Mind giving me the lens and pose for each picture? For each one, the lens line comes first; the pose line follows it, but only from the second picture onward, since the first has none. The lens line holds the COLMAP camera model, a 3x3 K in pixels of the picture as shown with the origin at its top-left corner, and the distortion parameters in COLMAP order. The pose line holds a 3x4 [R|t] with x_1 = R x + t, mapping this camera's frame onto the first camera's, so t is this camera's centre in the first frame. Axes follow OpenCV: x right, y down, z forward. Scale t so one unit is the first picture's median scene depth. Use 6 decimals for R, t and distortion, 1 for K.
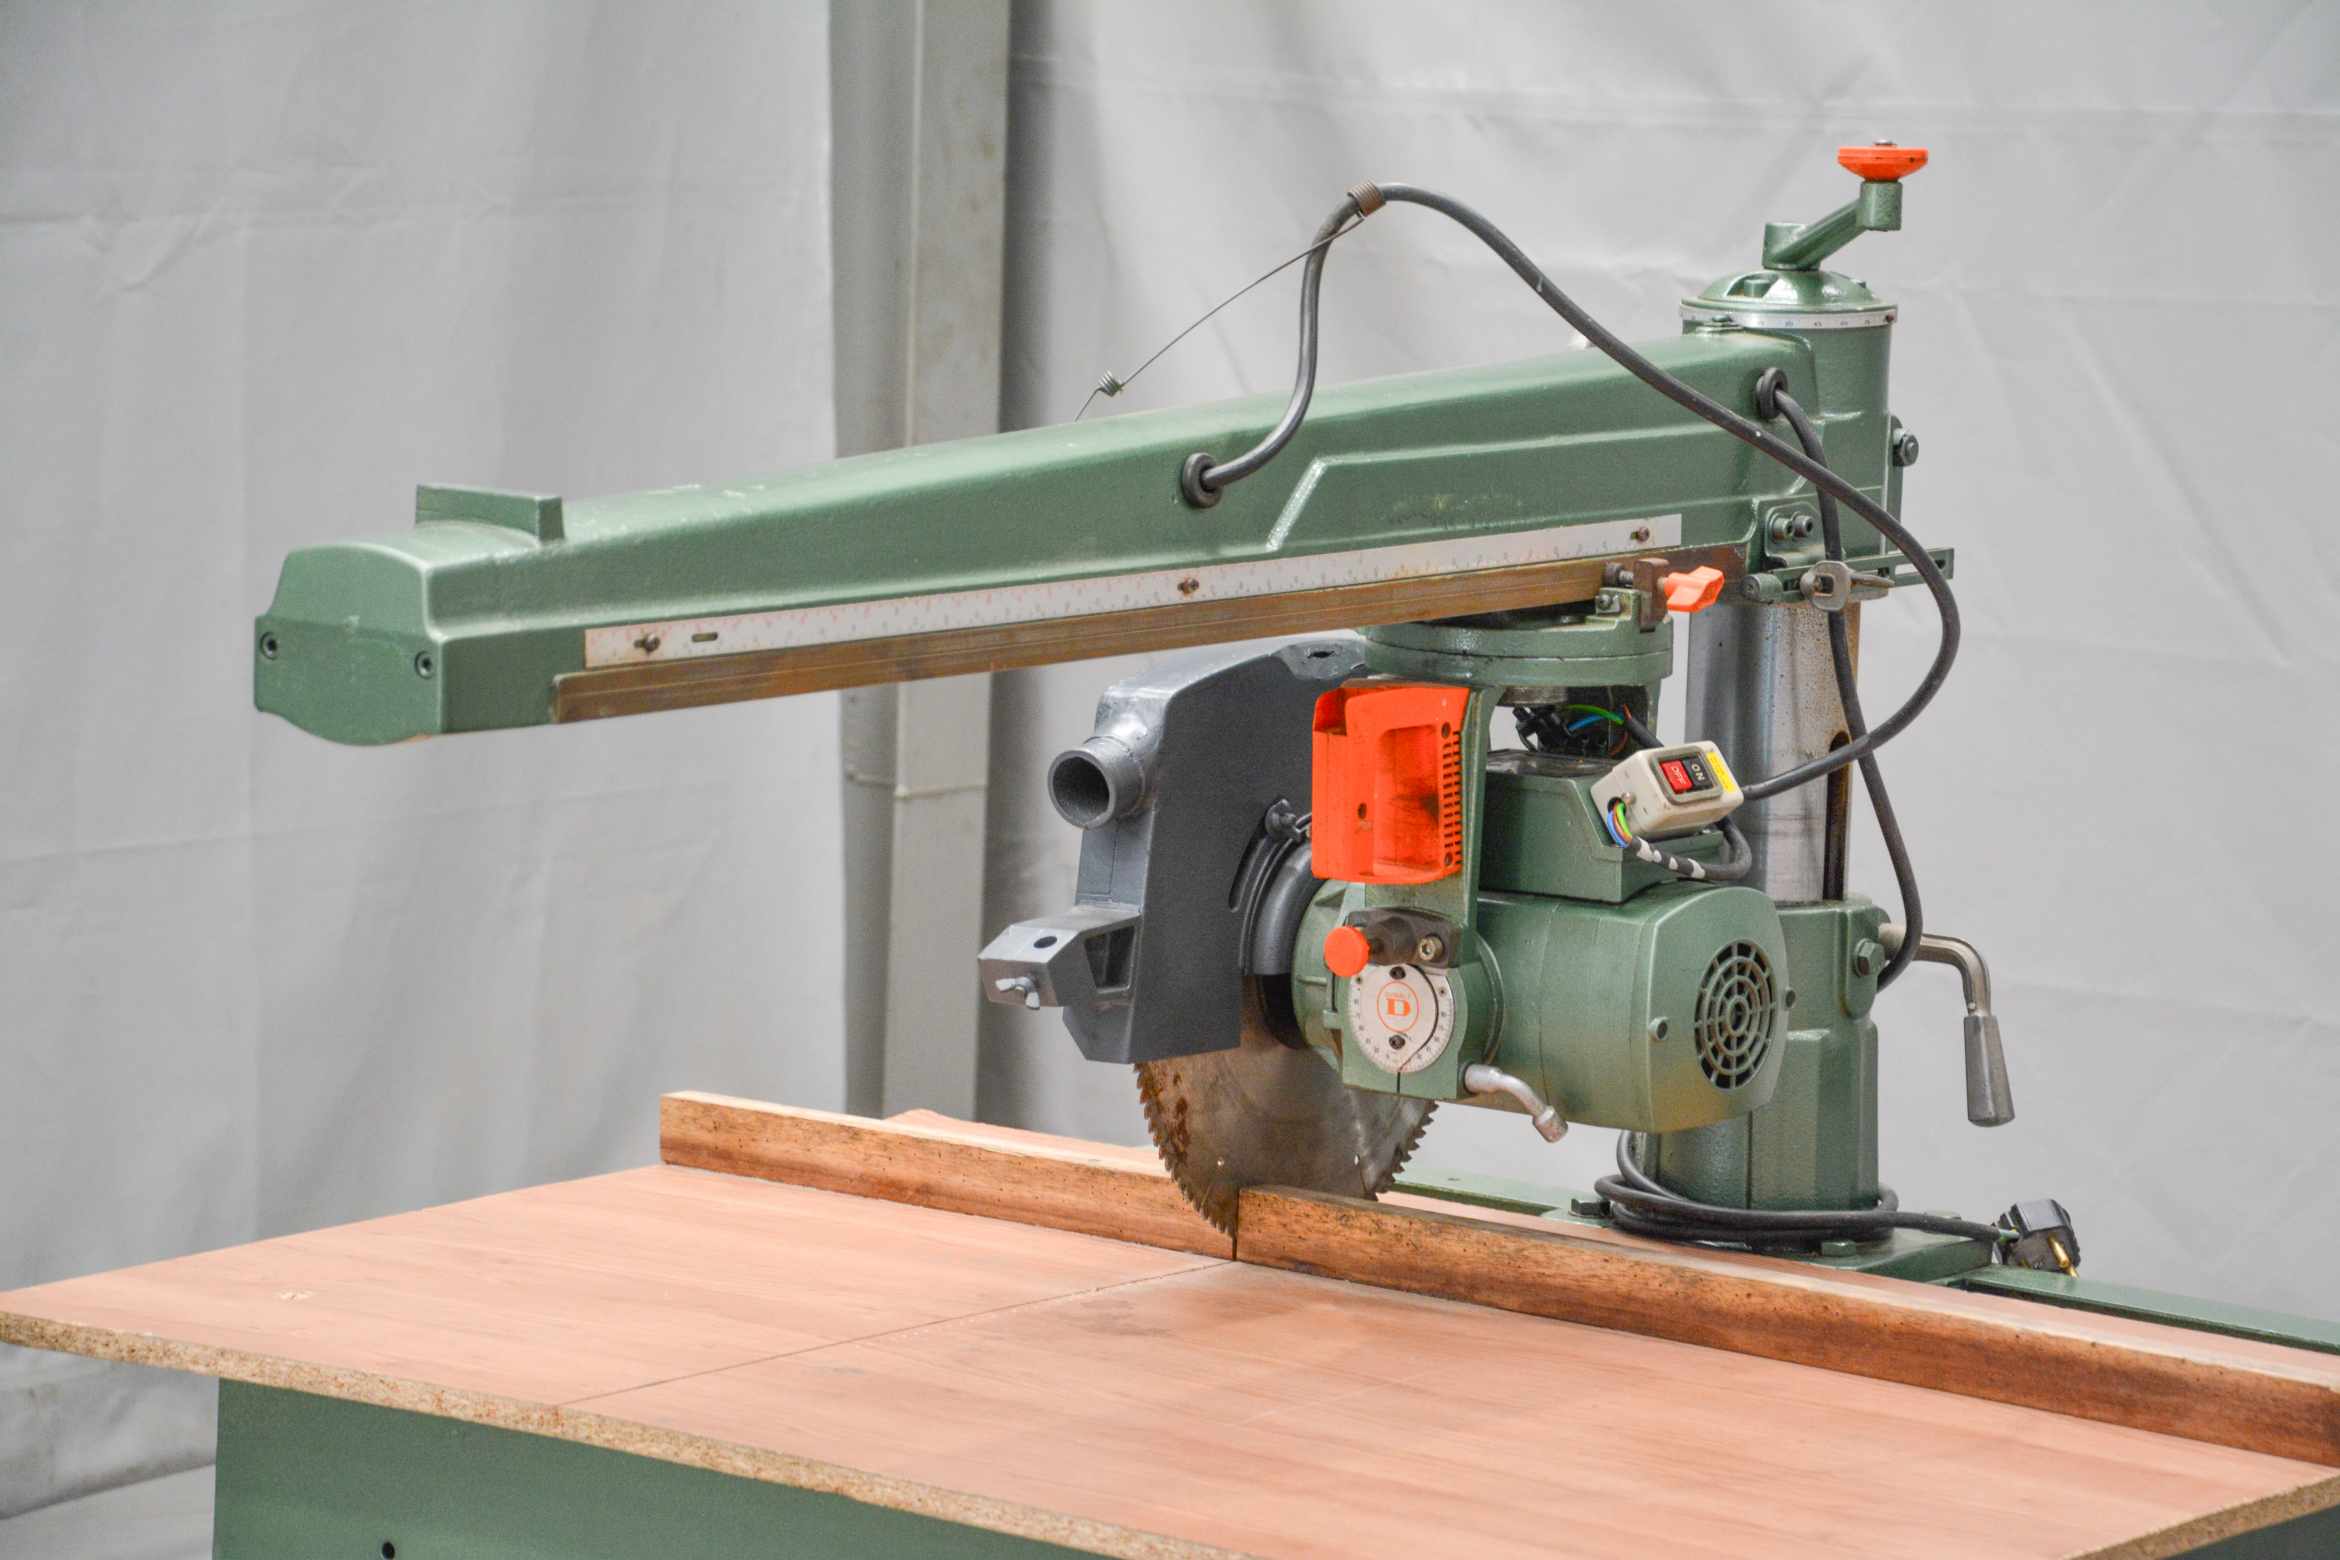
lens RADIAL K [[7117.8, 0, 1168.3], [0, 7117.8, 847.4], [0, 0, 1]] dist [0.781719, 1.520637]
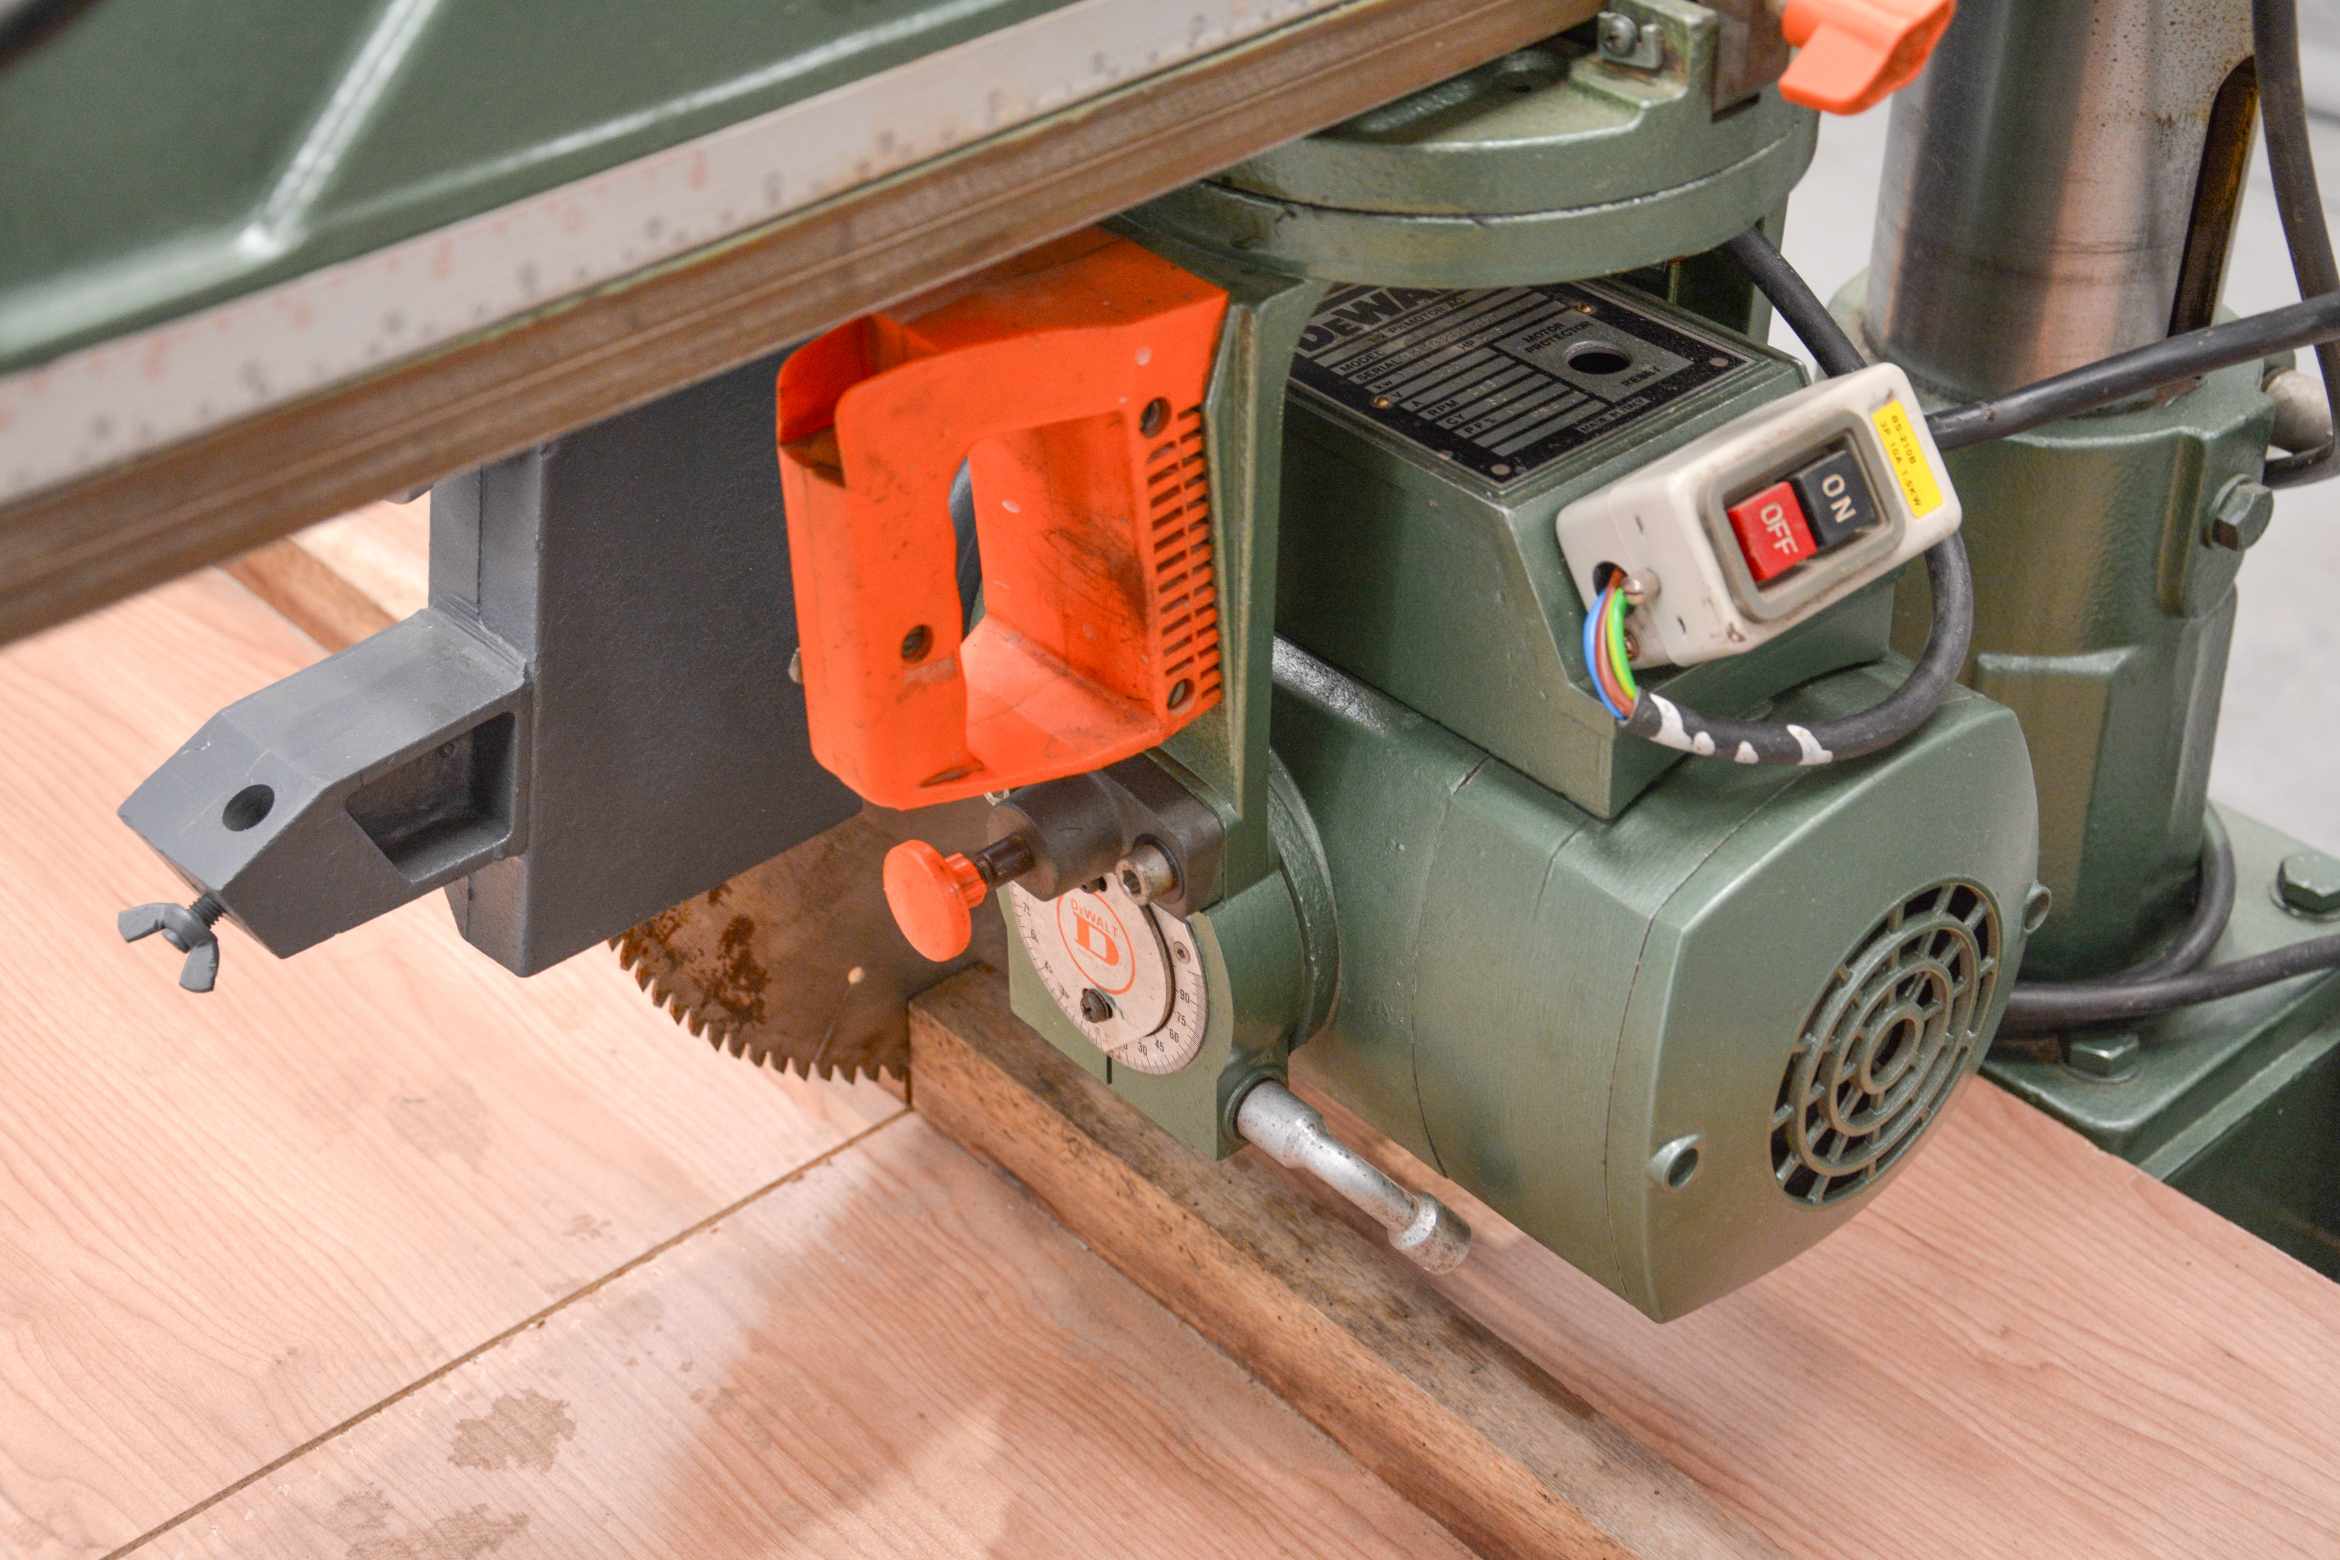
lens RADIAL K [[3313.3, 0, 1170.7], [0, 3313.3, 745.8], [0, 0, 1]] dist [0.024849, 1.016487]
pose [[0.983357, 0.073360, -0.166217, 0.069083], [0.009987, 0.891651, 0.452614, -0.078932], [0.181412, -0.446741, 0.876078, 0.827031]]
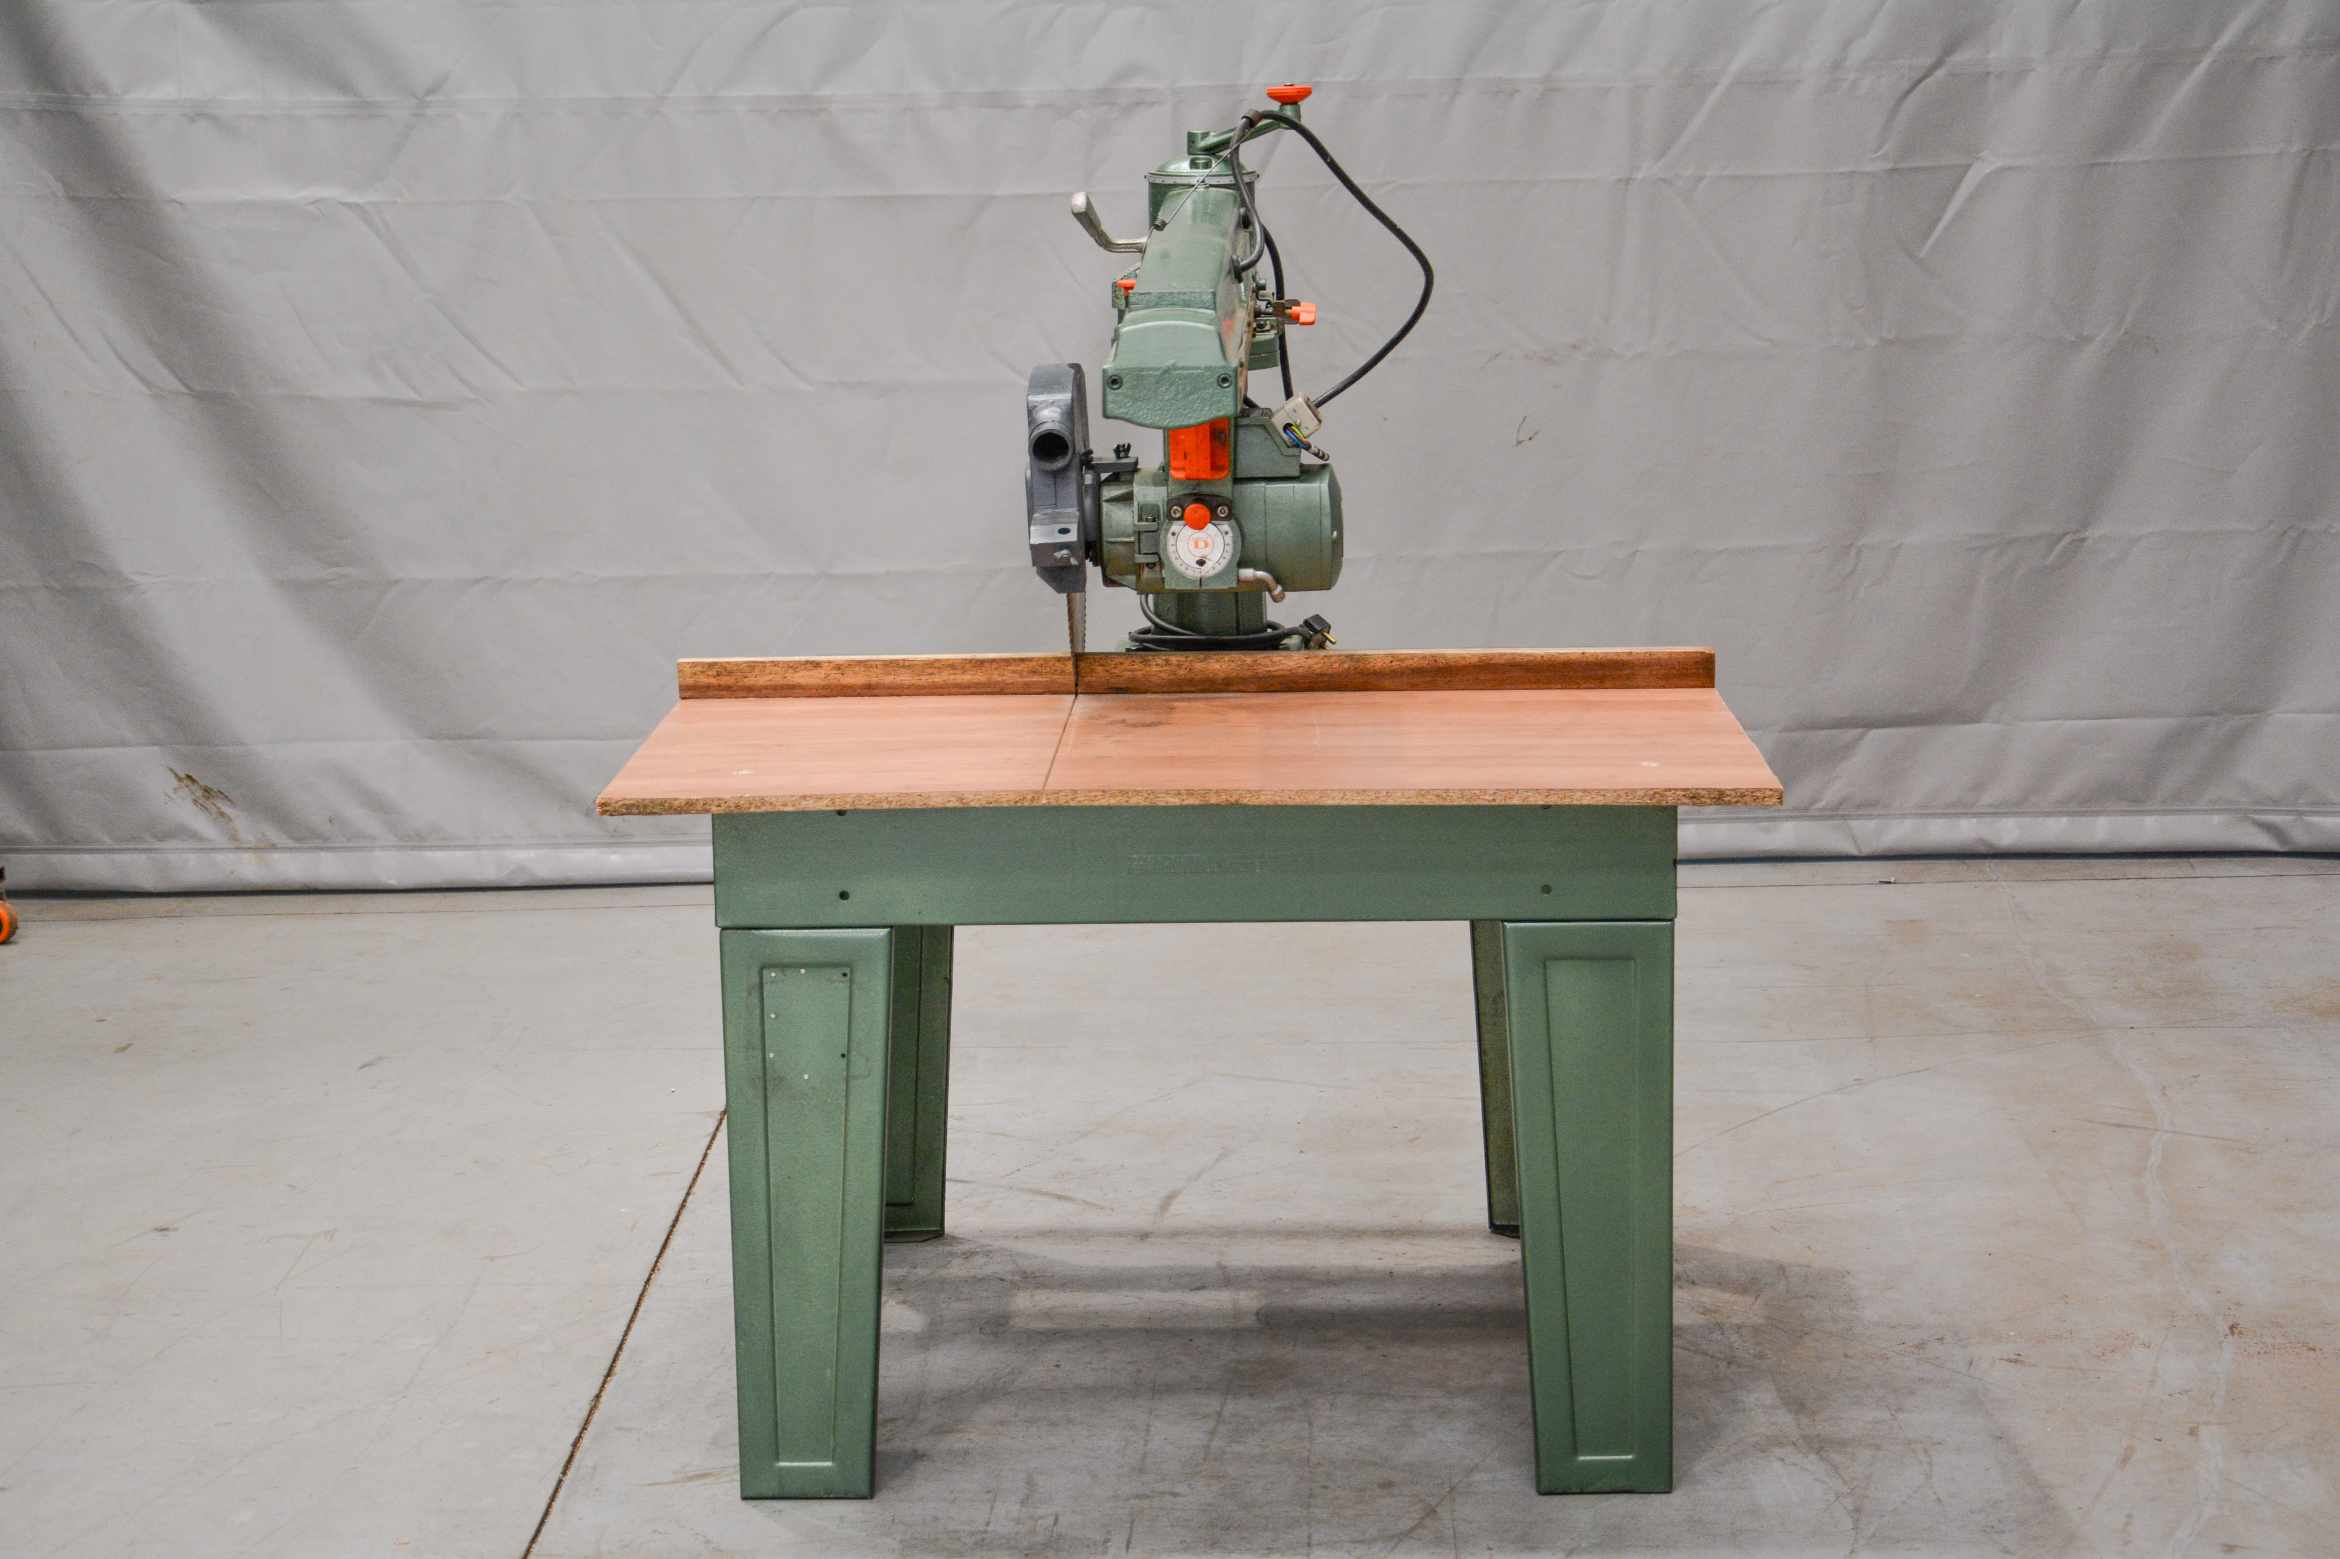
lens RADIAL K [[4046.9, 0, 1177.0], [0, 4046.9, 845.0], [0, 0, 1]] dist [0.225563, 0.380286]
pose [[0.810670, -0.162463, 0.562512, -0.604872], [0.120145, 0.986446, 0.111755, -0.020878], [-0.573044, -0.023014, 0.819202, 0.097675]]
